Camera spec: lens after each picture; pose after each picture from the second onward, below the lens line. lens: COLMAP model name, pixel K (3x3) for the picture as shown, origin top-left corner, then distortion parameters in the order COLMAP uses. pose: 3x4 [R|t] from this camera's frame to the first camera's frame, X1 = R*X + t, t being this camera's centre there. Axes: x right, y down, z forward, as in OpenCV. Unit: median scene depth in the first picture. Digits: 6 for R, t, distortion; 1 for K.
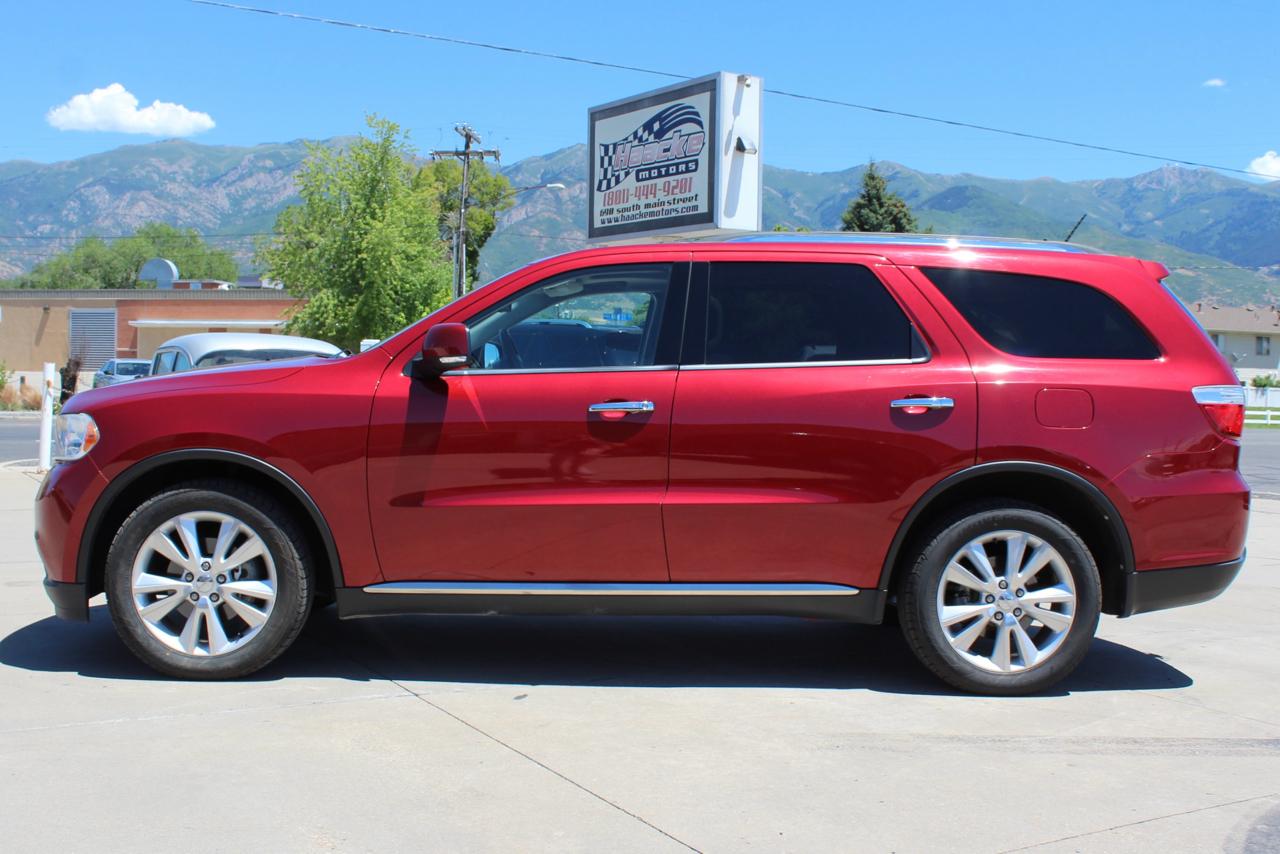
lens RADIAL K [[1421.3, 0, 648.9], [0, 1421.3, 437.2], [0, 0, 1]] dist [-0.133530, 0.104684]
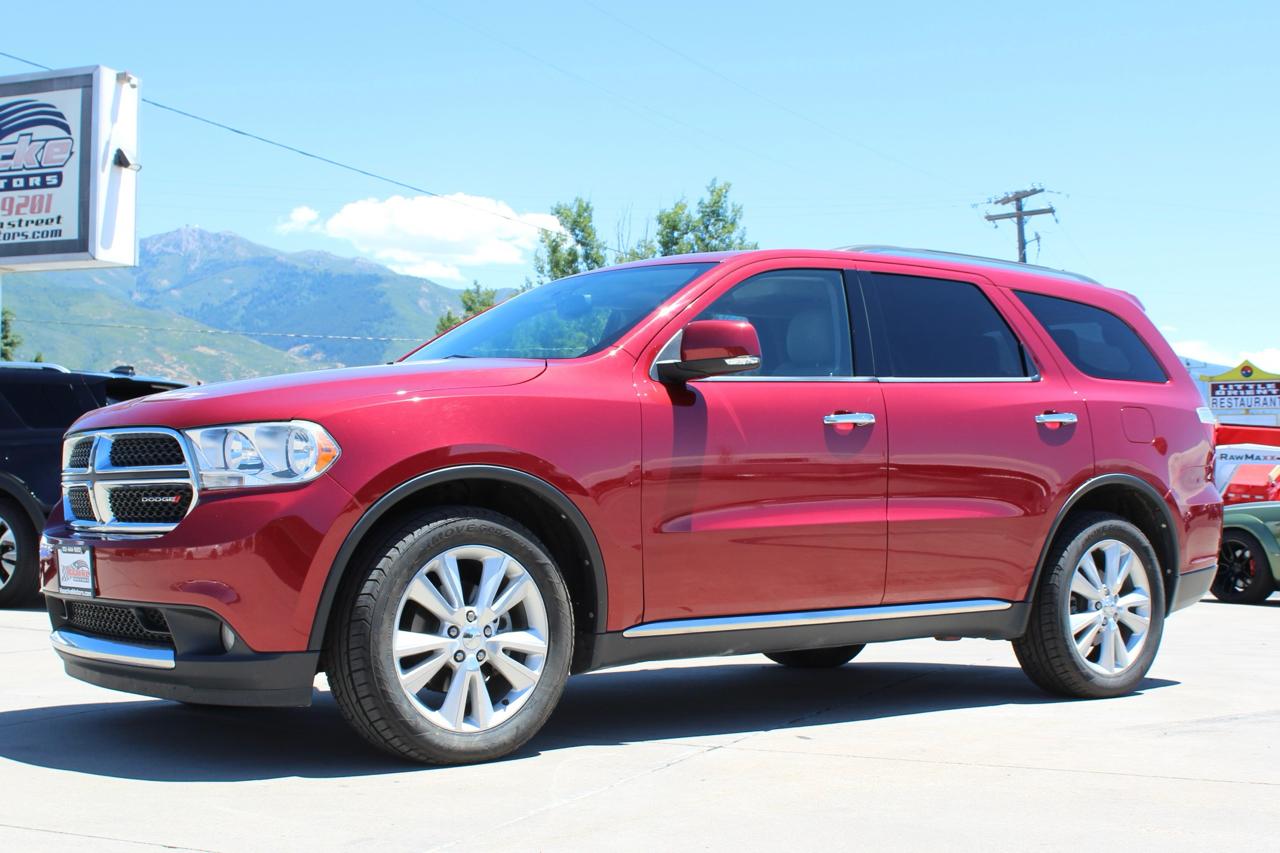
lens RADIAL K [[1695.8, 0, 627.1], [0, 1695.8, 467.1], [0, 0, 1]] dist [-0.107503, 0.070554]
pose [[0.820252, -0.007813, 0.571949, -0.760839], [0.034449, 0.998766, -0.035762, 0.044274], [-0.570964, 0.049036, 0.819509, 0.168269]]
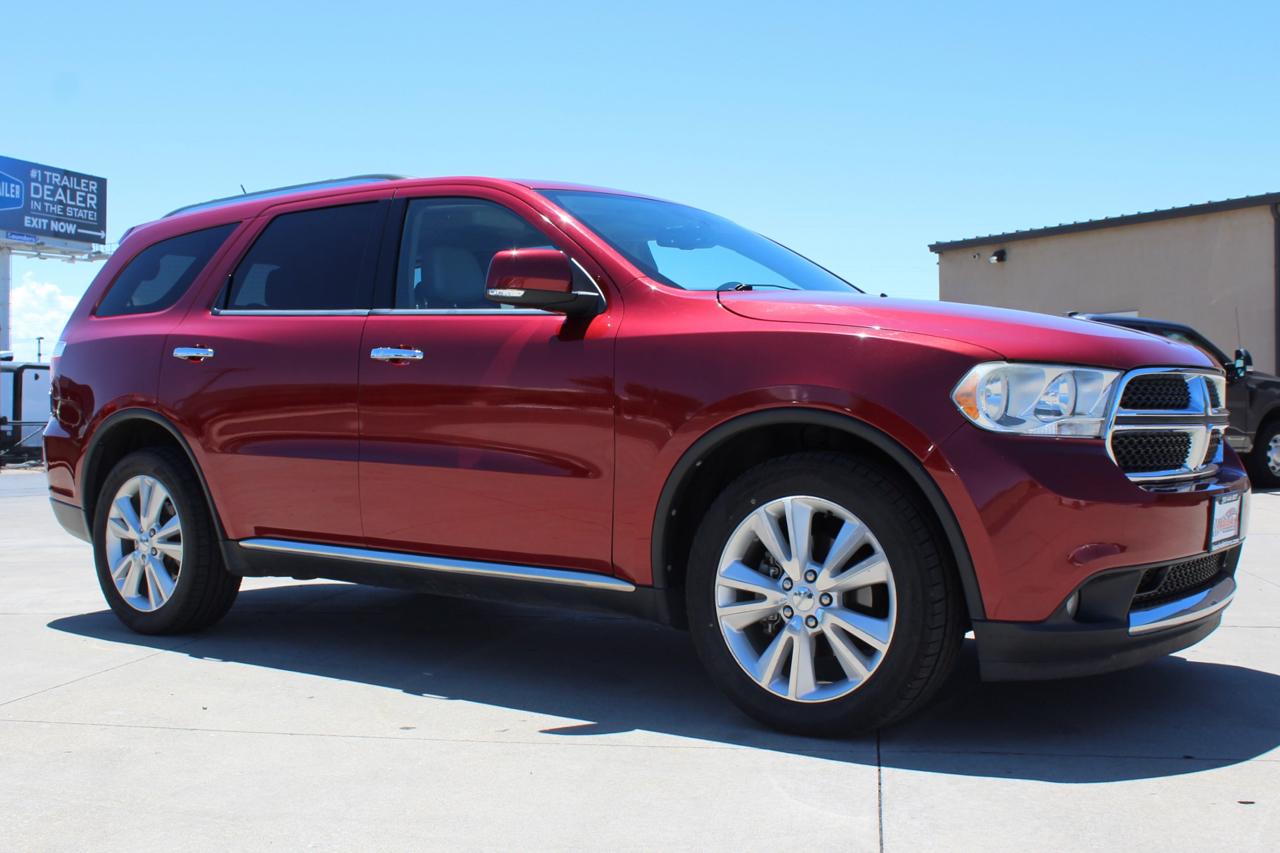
lens RADIAL K [[1403.0, 0, 659.6], [0, 1403.0, 449.5], [0, 0, 1]] dist [-0.147430, 0.141800]
pose [[-0.771834, -0.036812, 0.634757, -0.702064], [0.006235, 0.997836, 0.065449, -0.028715], [-0.635793, 0.054473, -0.769935, 1.876612]]
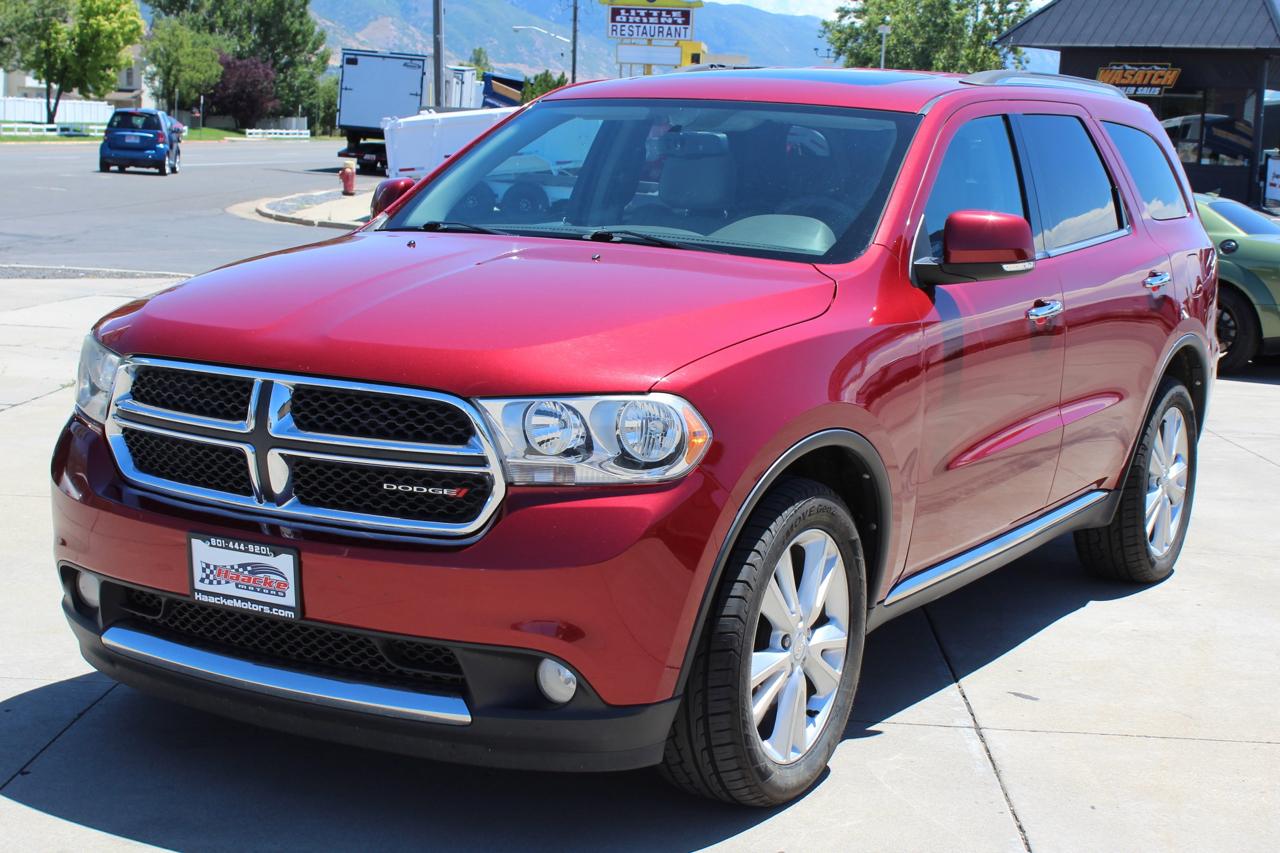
lens RADIAL K [[1987.3, 0, 670.3], [0, 1987.3, 454.1], [0, 0, 1]] dist [-0.063933, 0.105994]
pose [[0.537836, -0.135284, 0.832124, -1.031712], [-0.000092, 0.987031, 0.160528, -0.115933], [-0.843050, -0.086414, 0.530848, 0.573268]]
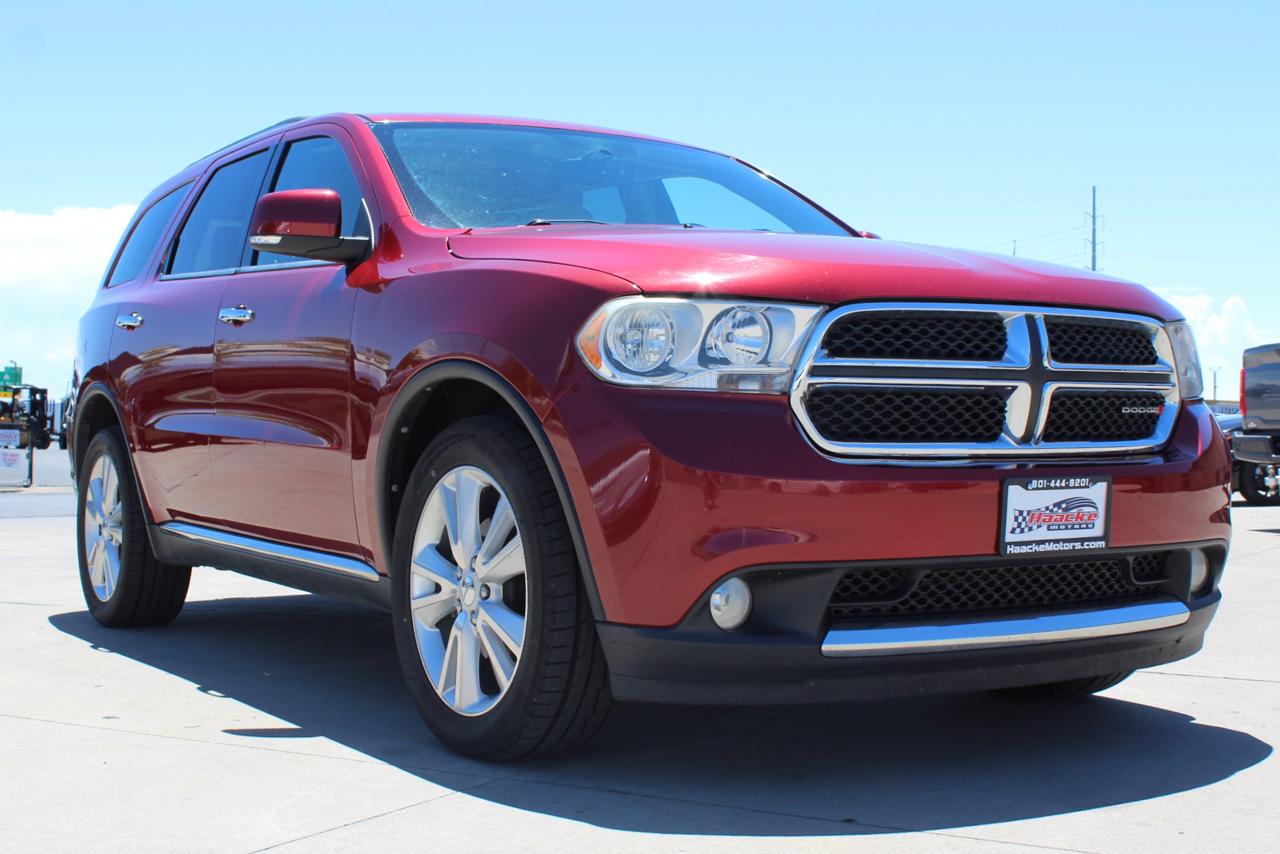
lens RADIAL K [[1726.5, 0, 632.7], [0, 1726.5, 450.2], [0, 0, 1]] dist [-0.105984, 0.072767]
pose [[-0.484876, -0.035617, 0.873857, -0.966019], [0.015240, 0.998675, 0.049161, -0.000983], [-0.874450, 0.037155, -0.483691, 1.587677]]
